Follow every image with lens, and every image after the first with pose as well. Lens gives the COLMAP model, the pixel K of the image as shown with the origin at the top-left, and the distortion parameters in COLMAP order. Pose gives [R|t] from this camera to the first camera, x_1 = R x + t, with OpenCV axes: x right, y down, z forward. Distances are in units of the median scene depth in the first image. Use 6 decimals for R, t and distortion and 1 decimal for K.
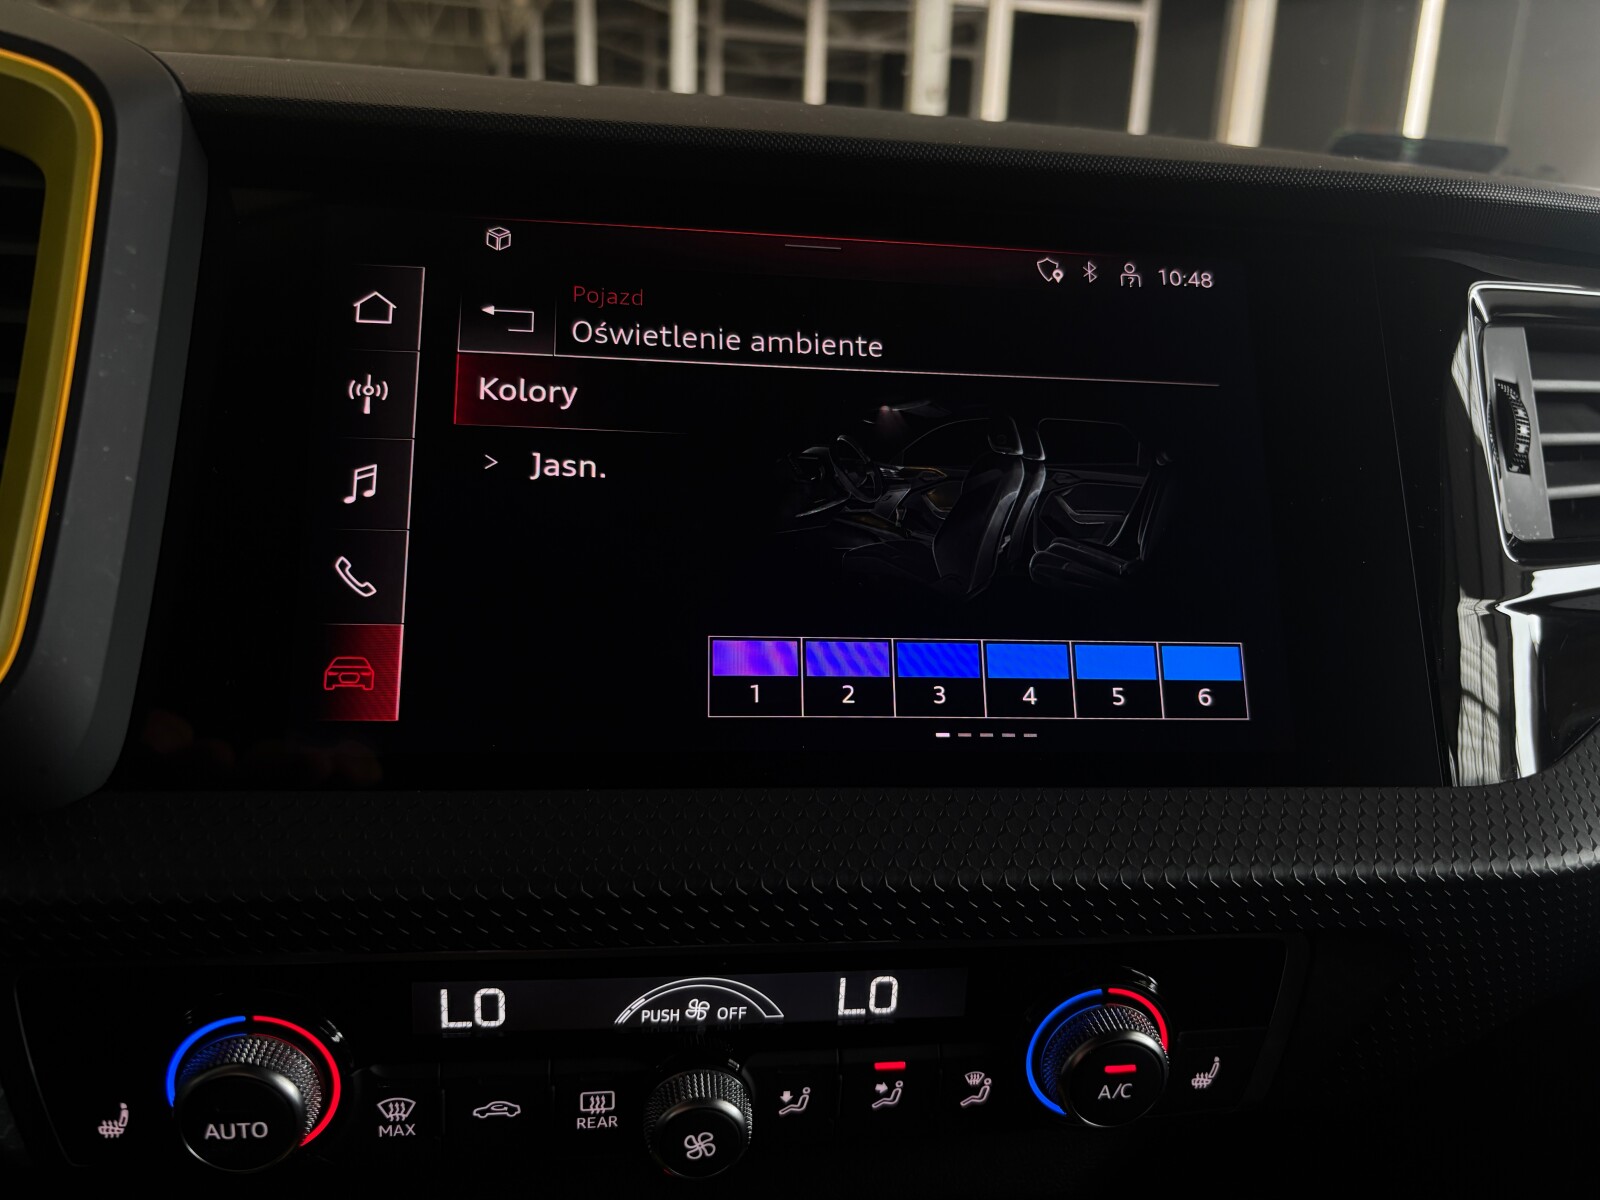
lens RADIAL K [[1223.9, 0, 806.5], [0, 1223.9, 601.3], [0, 0, 1]] dist [-0.005182, -0.000108]
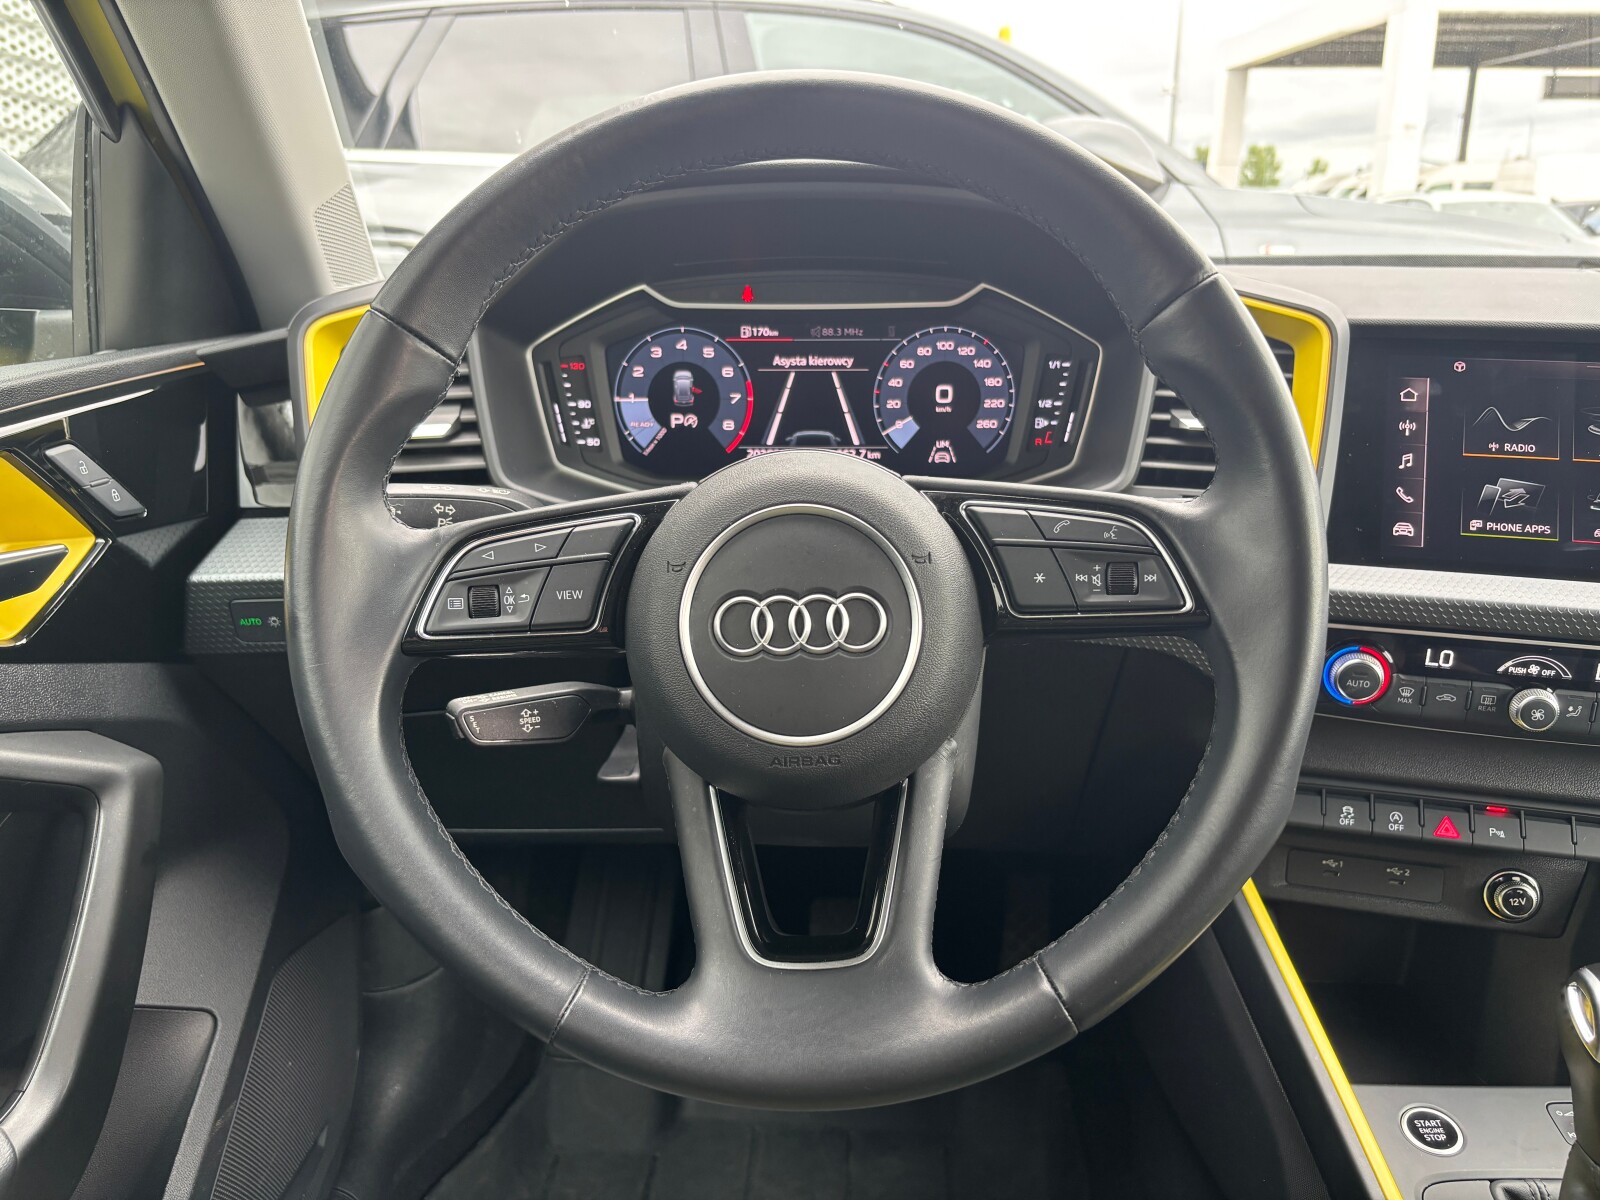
lens RADIAL K [[1227.9, 0, 790.9], [0, 1227.9, 607.5], [0, 0, 1]] dist [0.007772, -0.001441]
pose [[0.918713, 0.065440, -0.389467, -0.520612], [-0.069074, 0.997601, 0.004684, 0.299526], [0.388839, 0.022599, 0.921029, -1.968192]]
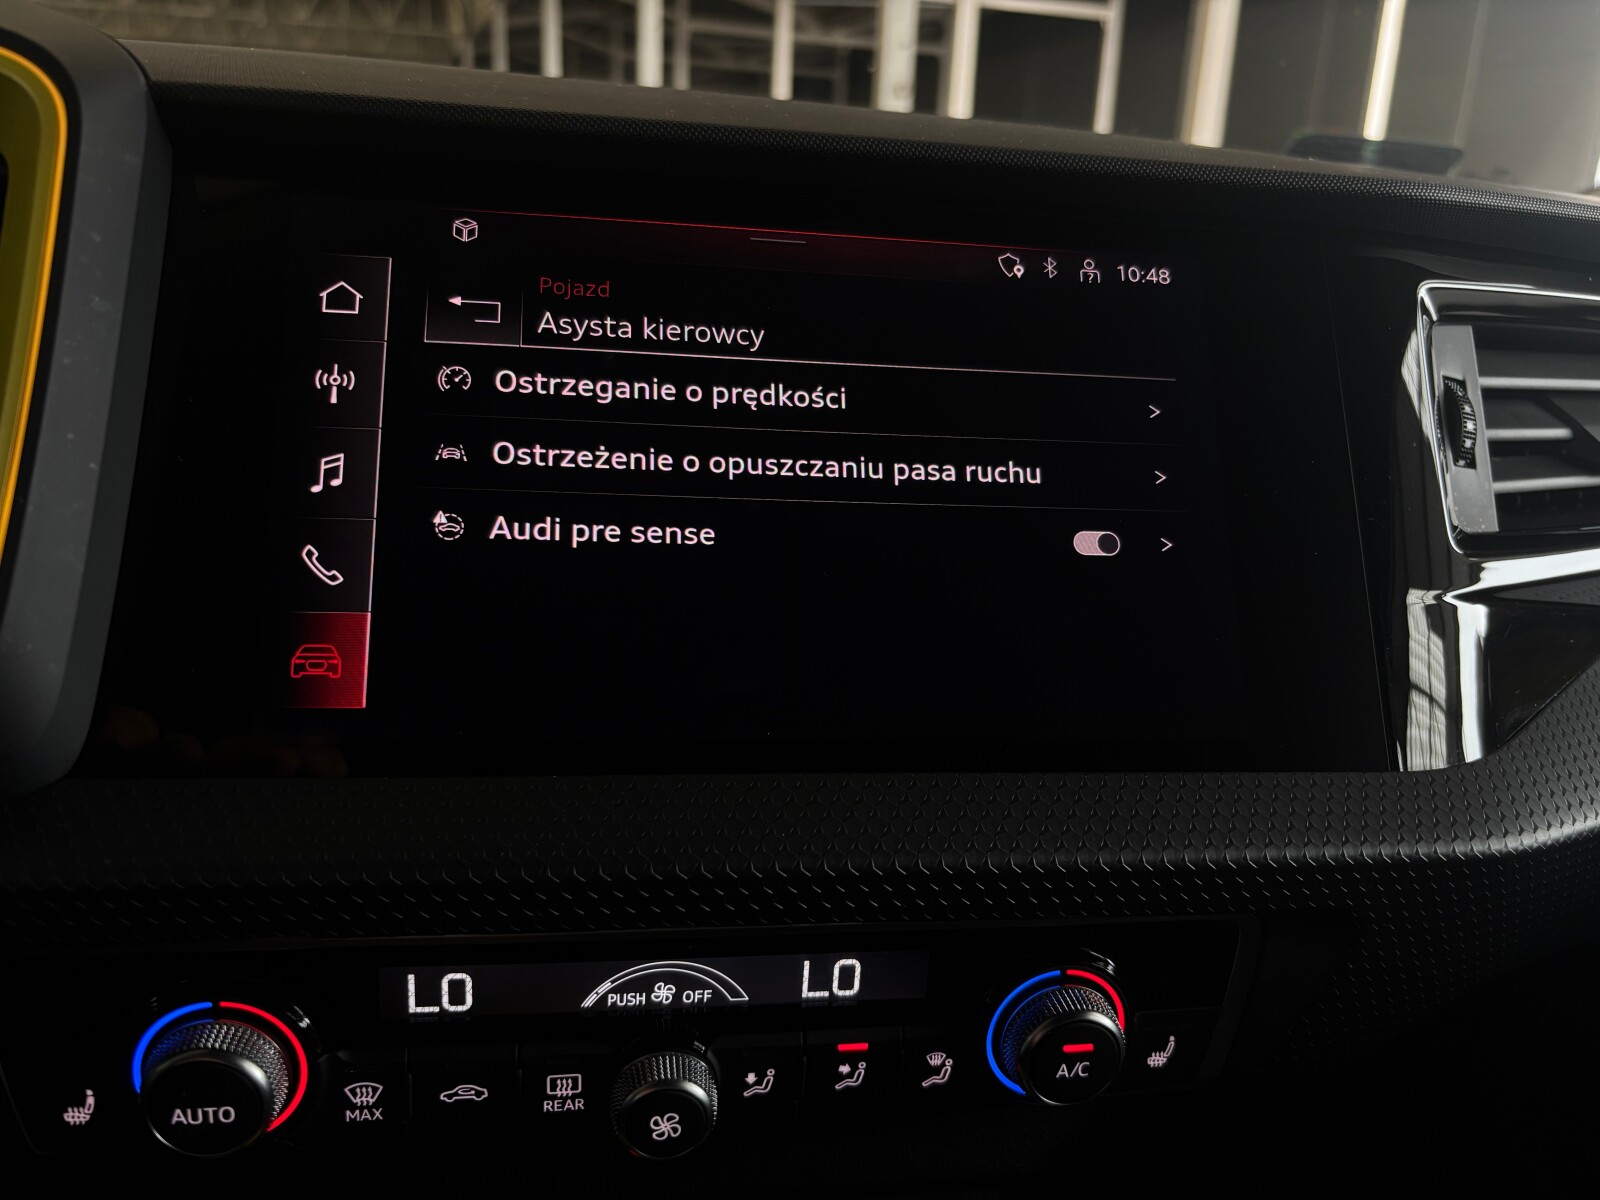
lens RADIAL K [[1223.9, 0, 806.5], [0, 1223.9, 601.3], [0, 0, 1]] dist [-0.005182, -0.000108]
pose [[0.999628, 0.000755, 0.027278, 0.001578], [-0.000846, 0.999994, 0.003321, 0.005767], [-0.027276, -0.003343, 0.999622, -0.015082]]
